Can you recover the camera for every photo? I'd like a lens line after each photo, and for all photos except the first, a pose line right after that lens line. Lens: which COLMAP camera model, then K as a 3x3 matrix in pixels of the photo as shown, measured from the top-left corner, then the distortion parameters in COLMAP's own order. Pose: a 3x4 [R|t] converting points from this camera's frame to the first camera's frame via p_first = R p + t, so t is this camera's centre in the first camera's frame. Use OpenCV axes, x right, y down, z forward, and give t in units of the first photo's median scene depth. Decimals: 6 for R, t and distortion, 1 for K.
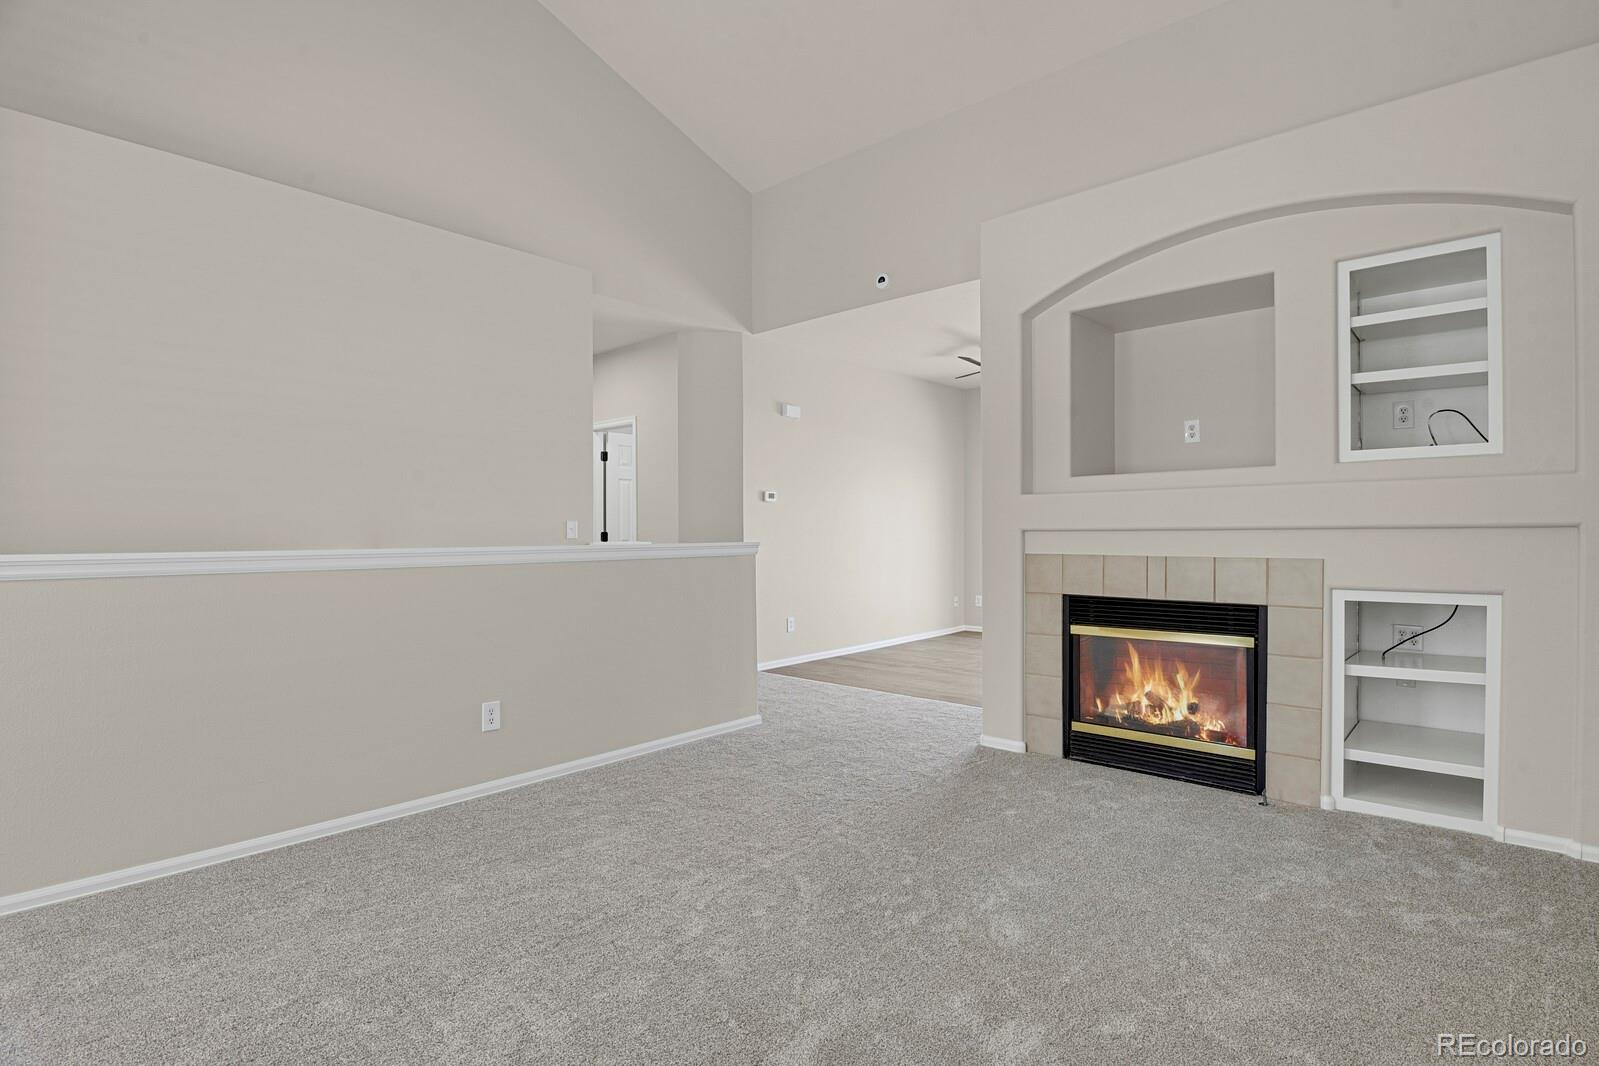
lens RADIAL K [[779.3, 0, 807.1], [0, 779.3, 538.8], [0, 0, 1]] dist [-0.023830, -0.004785]
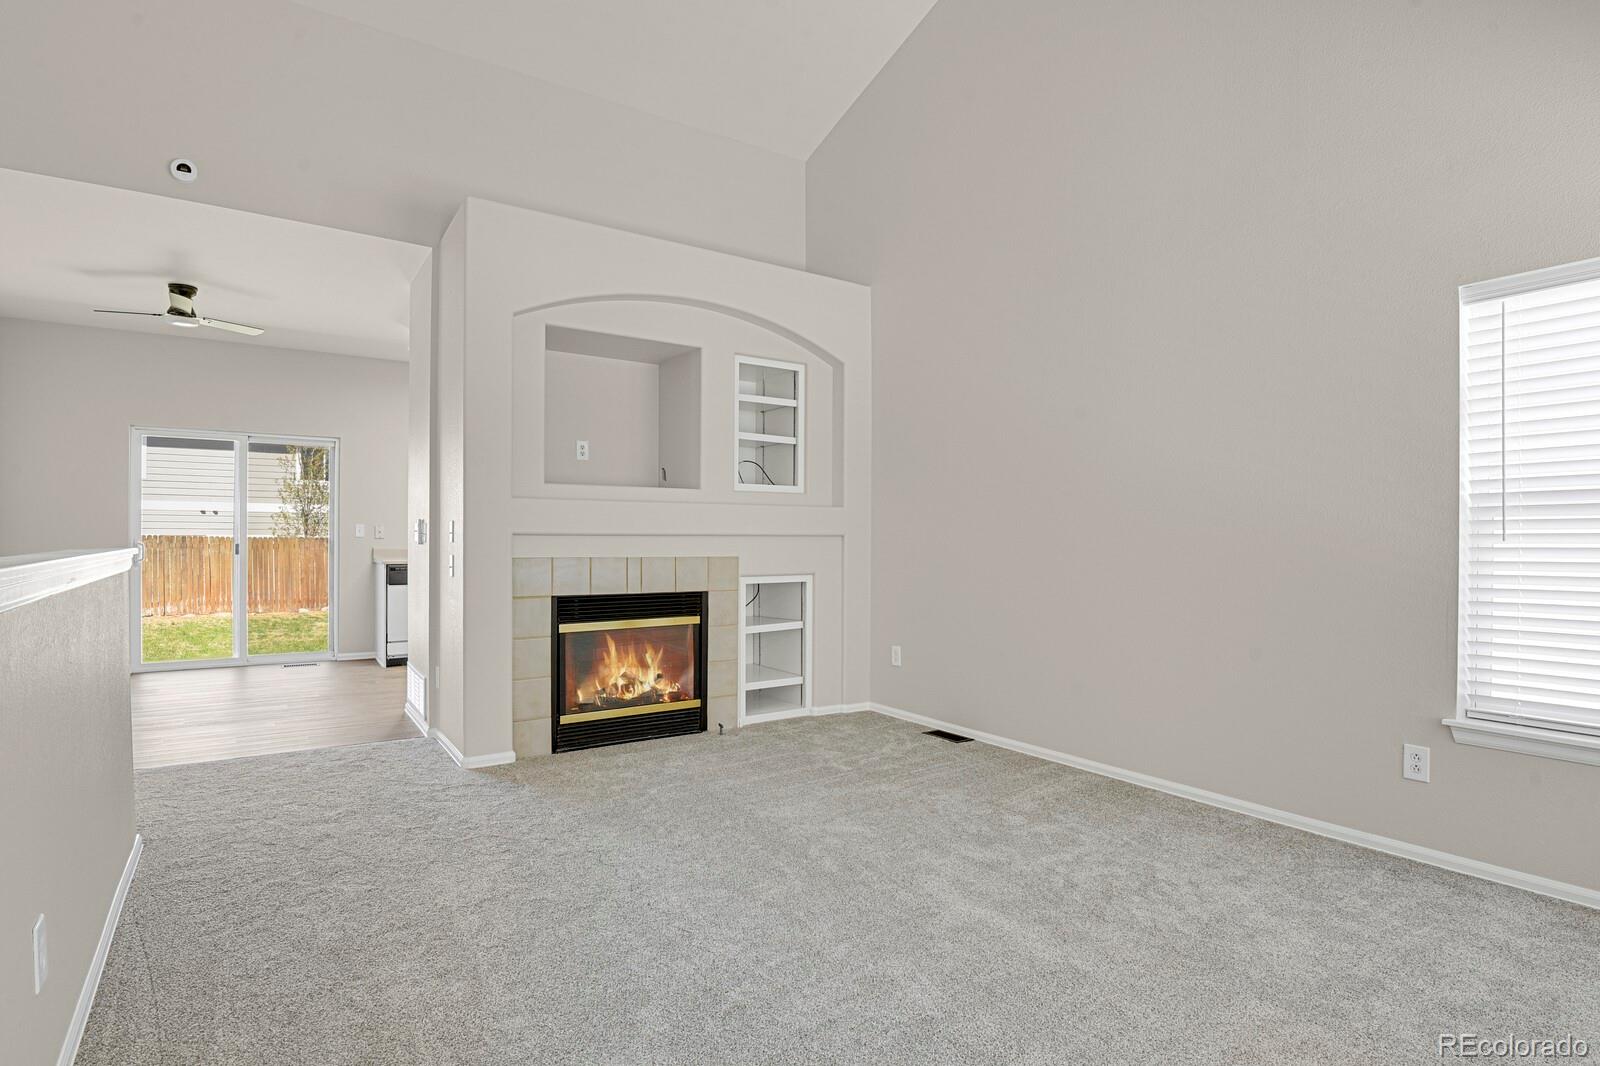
lens RADIAL K [[779.8, 0, 804.4], [0, 779.8, 543.5], [0, 0, 1]] dist [-0.023830, -0.004785]
pose [[0.242712, -0.001100, 0.970098, -0.647499], [0.000068, 0.999999, 0.001117, 0.000022], [-0.970099, -0.000205, 0.242711, 0.455698]]
